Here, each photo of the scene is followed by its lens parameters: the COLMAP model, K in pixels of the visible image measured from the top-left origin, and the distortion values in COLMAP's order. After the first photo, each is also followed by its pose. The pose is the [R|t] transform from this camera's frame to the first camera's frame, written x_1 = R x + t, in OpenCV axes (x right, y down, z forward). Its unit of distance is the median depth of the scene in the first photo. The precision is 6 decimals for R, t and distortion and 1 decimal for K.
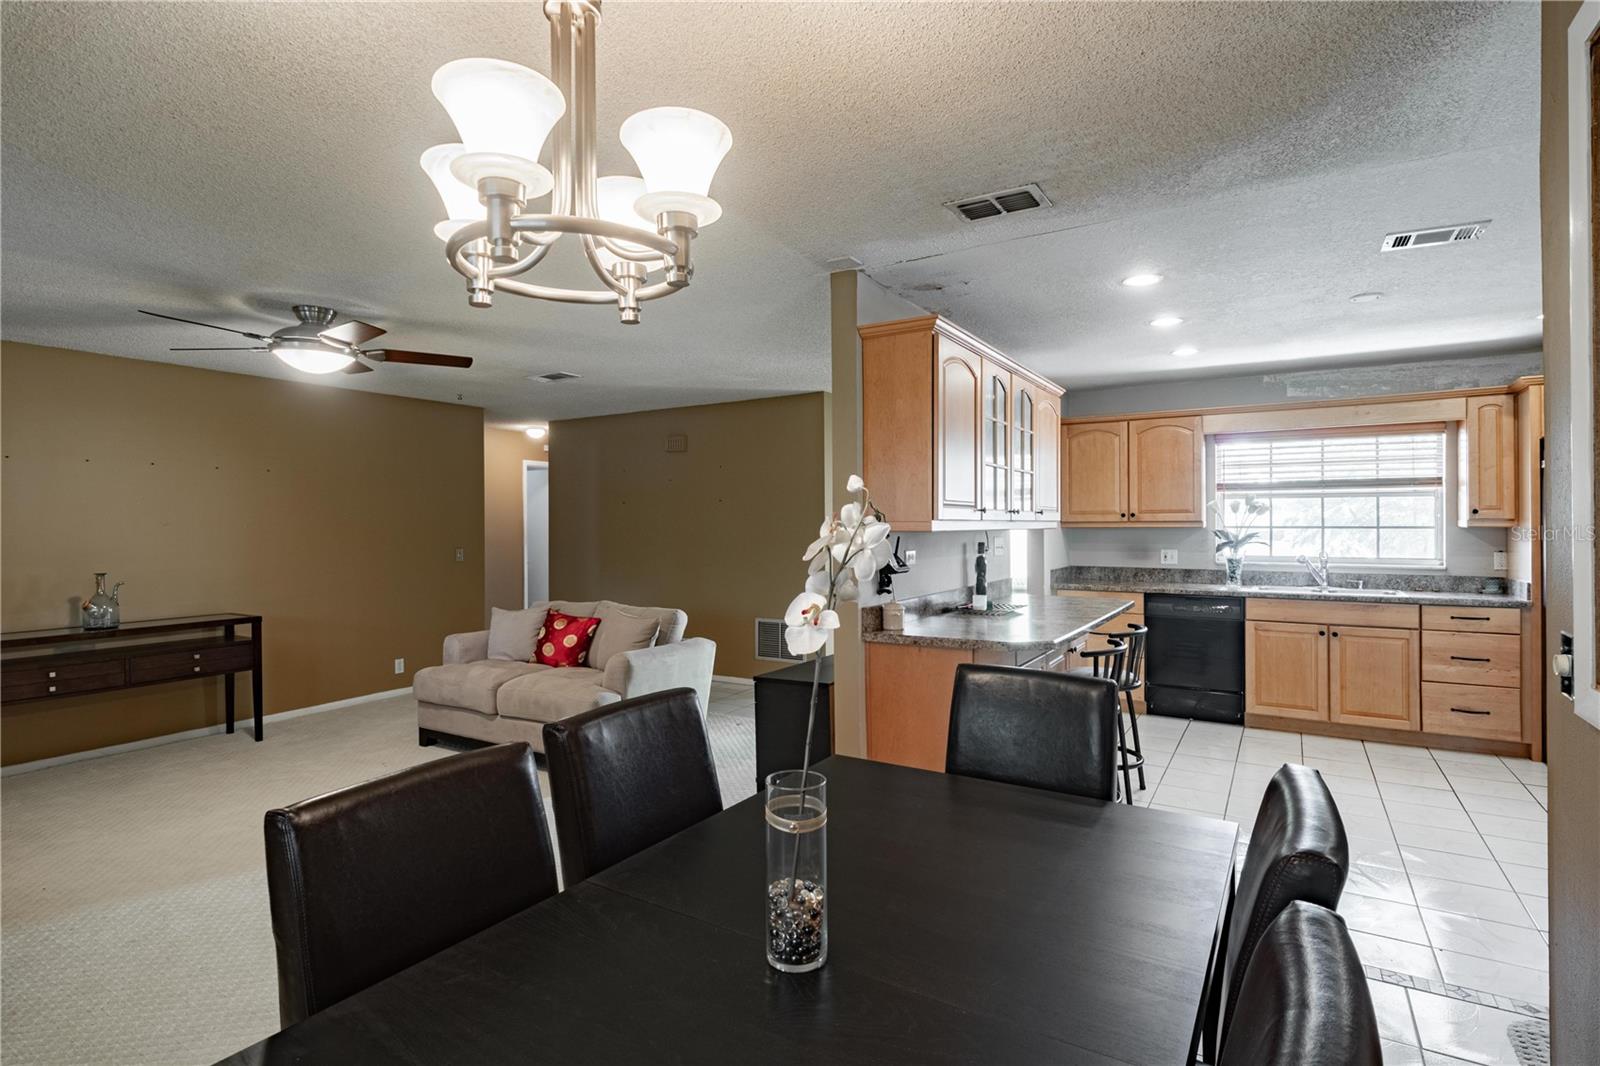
lens RADIAL K [[789.9, 0, 807.4], [0, 789.9, 525.6], [0, 0, 1]] dist [0.010759, -0.005426]
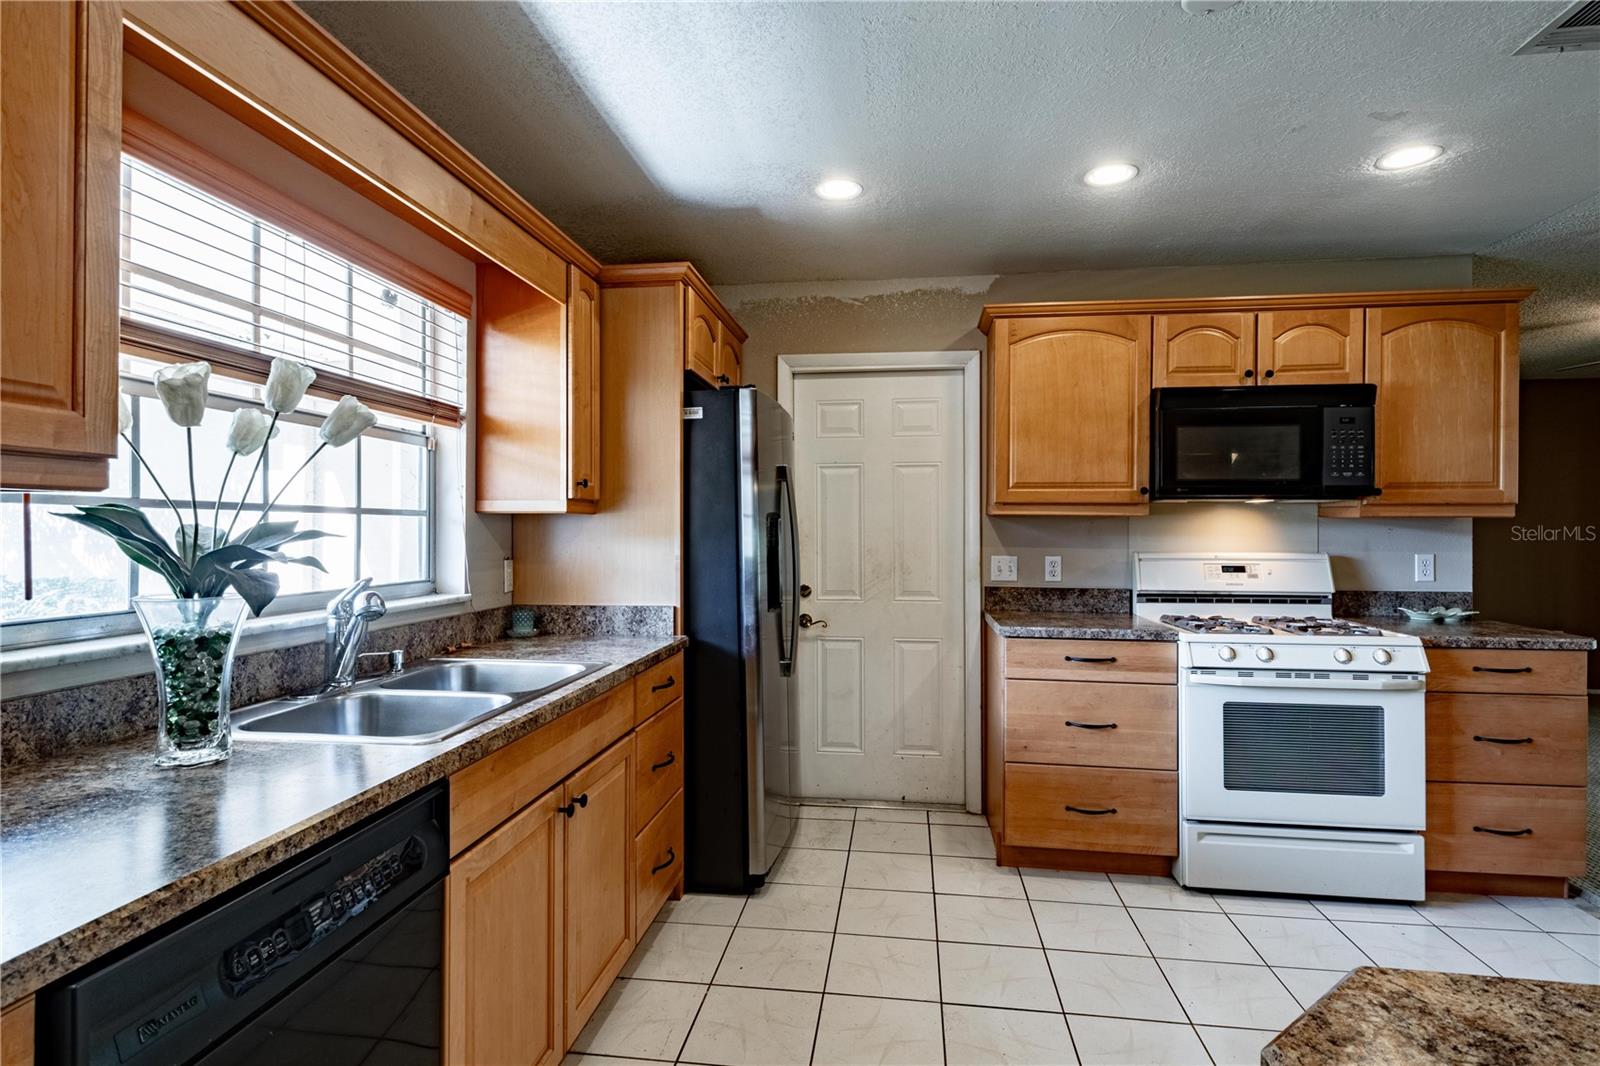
lens RADIAL K [[789.9, 0, 803.0], [0, 789.9, 525.6], [0, 0, 1]] dist [0.010759, -0.005426]
pose [[-0.404855, 0.005750, 0.914363, 0.278617], [-0.001024, 0.999977, -0.006742, 0.013035], [-0.914380, -0.003666, -0.404840, 0.999540]]
